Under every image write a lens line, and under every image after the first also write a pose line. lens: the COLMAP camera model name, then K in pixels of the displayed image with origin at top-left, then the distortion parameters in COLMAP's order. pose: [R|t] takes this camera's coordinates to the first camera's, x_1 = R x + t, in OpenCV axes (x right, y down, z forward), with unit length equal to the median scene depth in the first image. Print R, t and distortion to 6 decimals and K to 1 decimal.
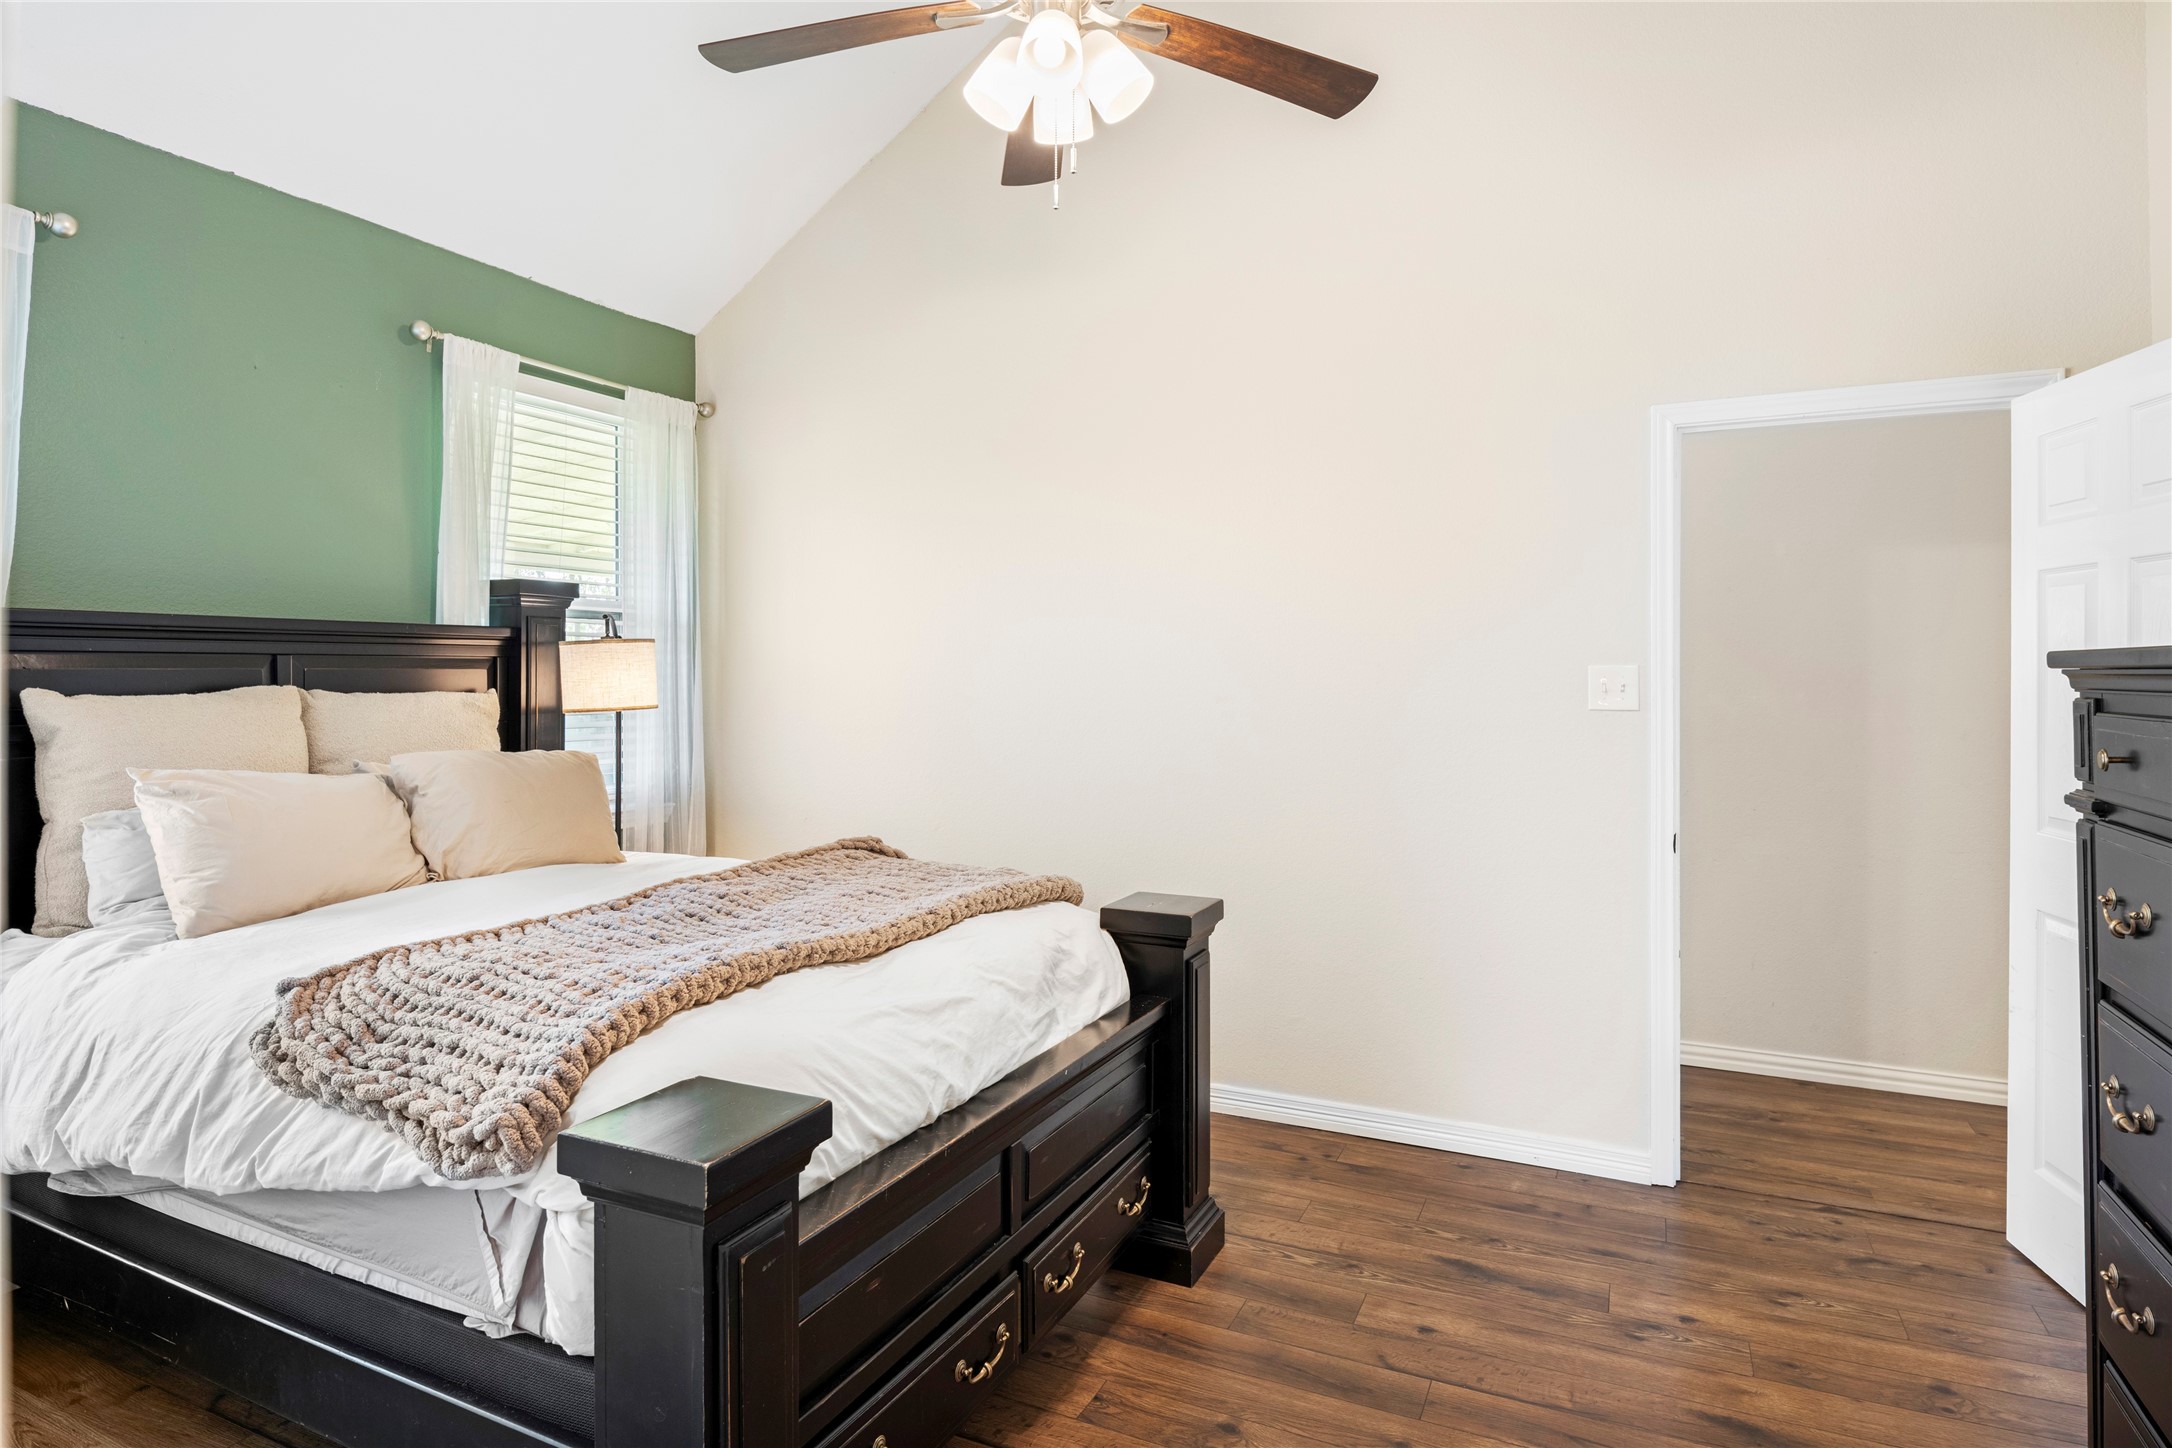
lens RADIAL K [[1184.4, 0, 1079.4], [0, 1184.4, 686.5], [0, 0, 1]] dist [-0.005327, -0.002253]
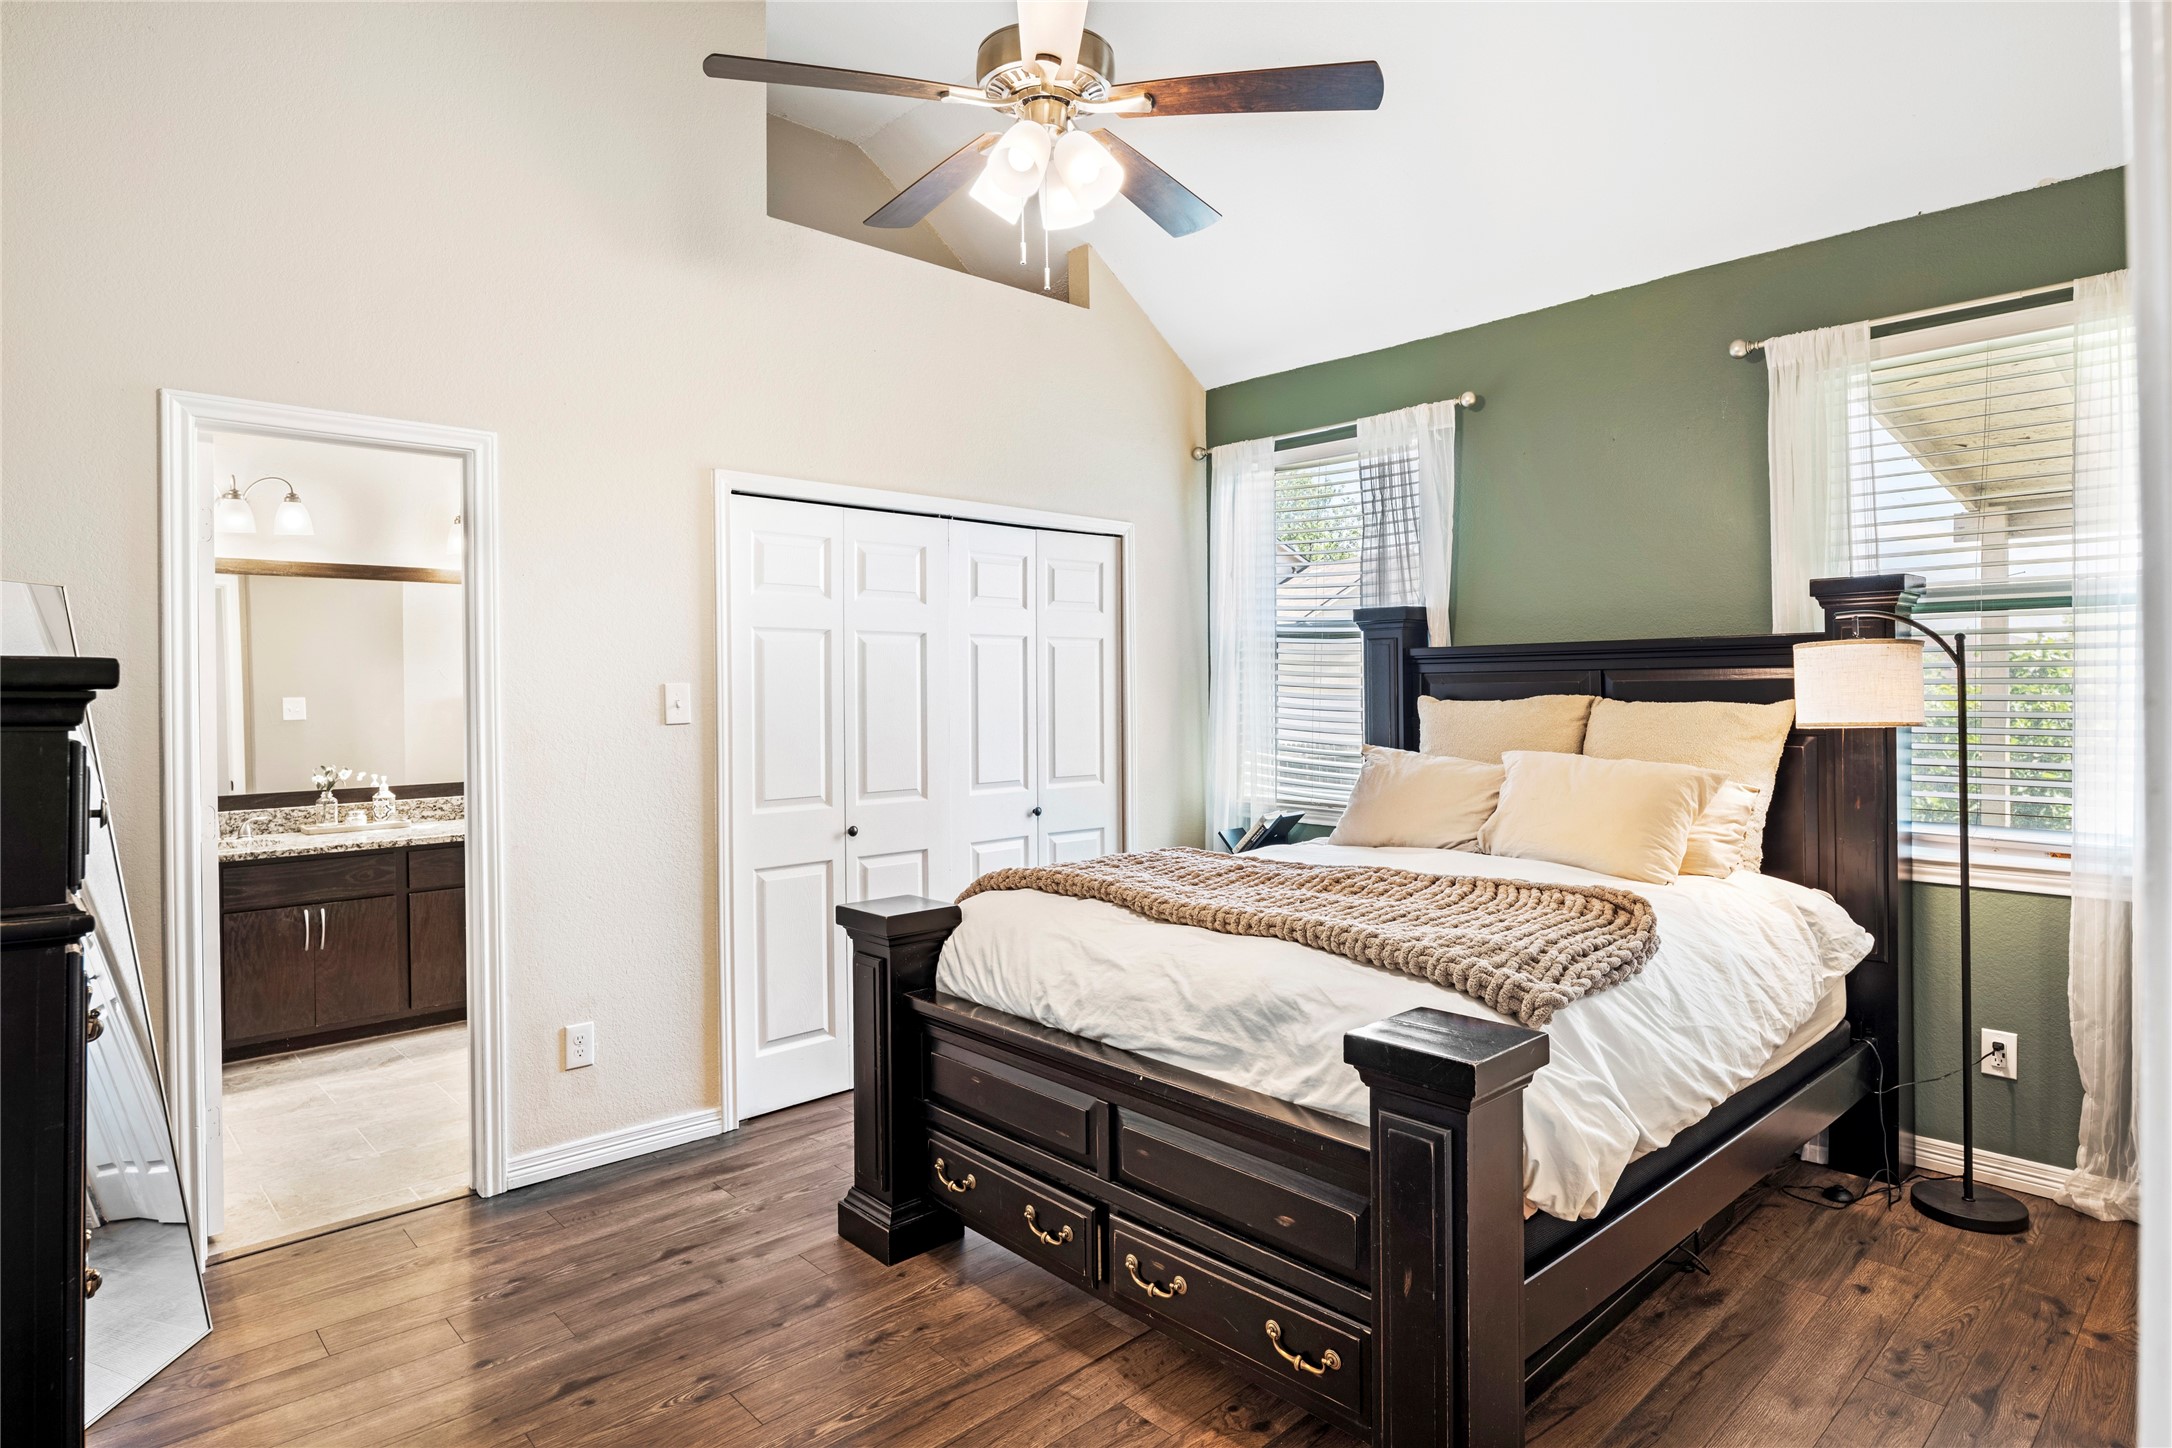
lens RADIAL K [[1176.5, 0, 1081.6], [0, 1176.5, 709.9], [0, 0, 1]] dist [-0.000487, -0.006937]
pose [[-0.362059, 0.019016, -0.931961, 0.805676], [0.000114, 0.999793, 0.020356, -0.011740], [0.932155, 0.007263, -0.361986, 1.115980]]
